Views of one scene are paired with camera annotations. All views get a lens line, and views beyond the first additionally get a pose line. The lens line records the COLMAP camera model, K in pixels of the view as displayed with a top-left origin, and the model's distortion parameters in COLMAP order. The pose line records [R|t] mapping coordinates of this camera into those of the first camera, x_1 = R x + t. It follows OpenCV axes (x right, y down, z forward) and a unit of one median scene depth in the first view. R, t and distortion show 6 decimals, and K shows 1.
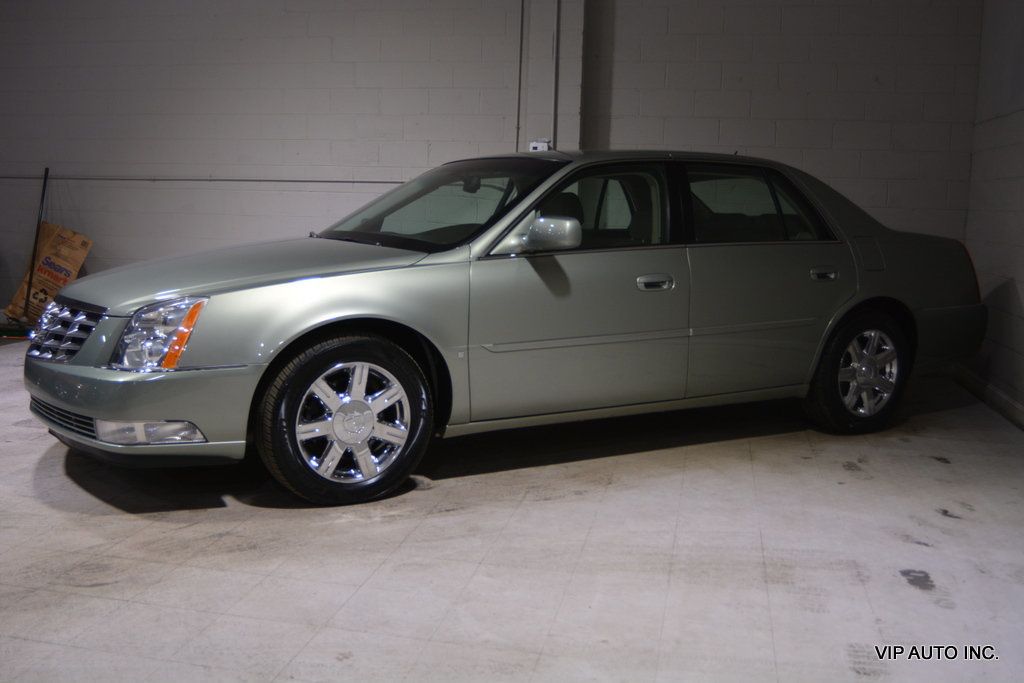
lens RADIAL K [[1067.2, 0, 573.5], [0, 1067.2, 334.1], [0, 0, 1]] dist [-0.052748, 0.000000]
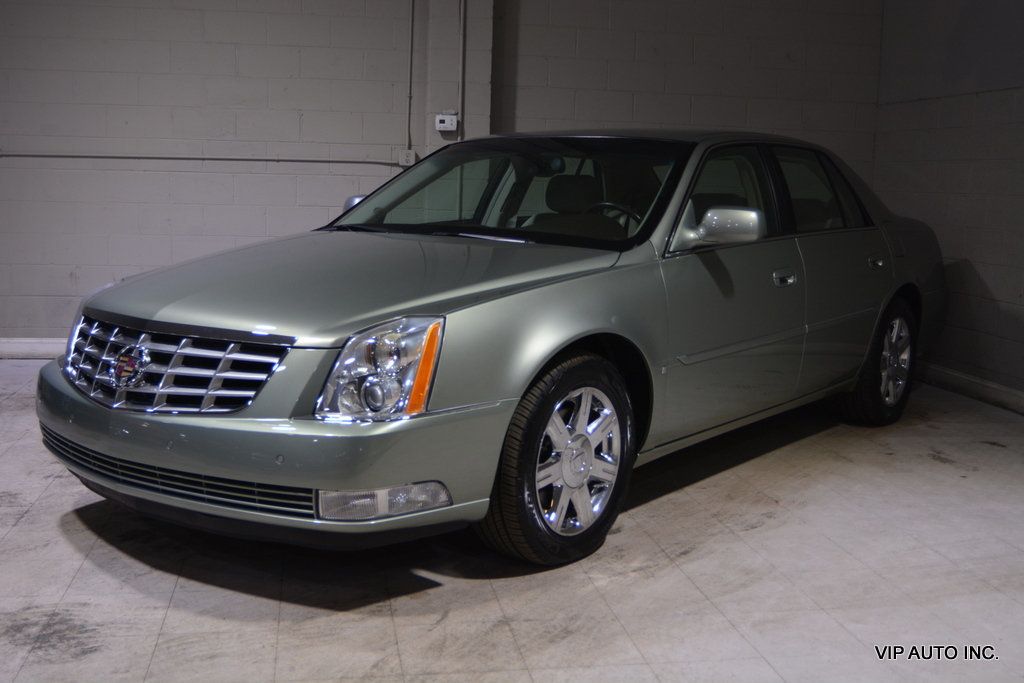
lens RADIAL K [[1132.7, 0, 508.8], [0, 1132.7, 344.0], [0, 0, 1]] dist [-0.049267, 0.000000]
pose [[0.932711, -0.051438, 0.356939, -0.521888], [0.042554, 0.998559, 0.032702, -0.034944], [-0.358106, -0.015312, 0.933555, 0.194639]]
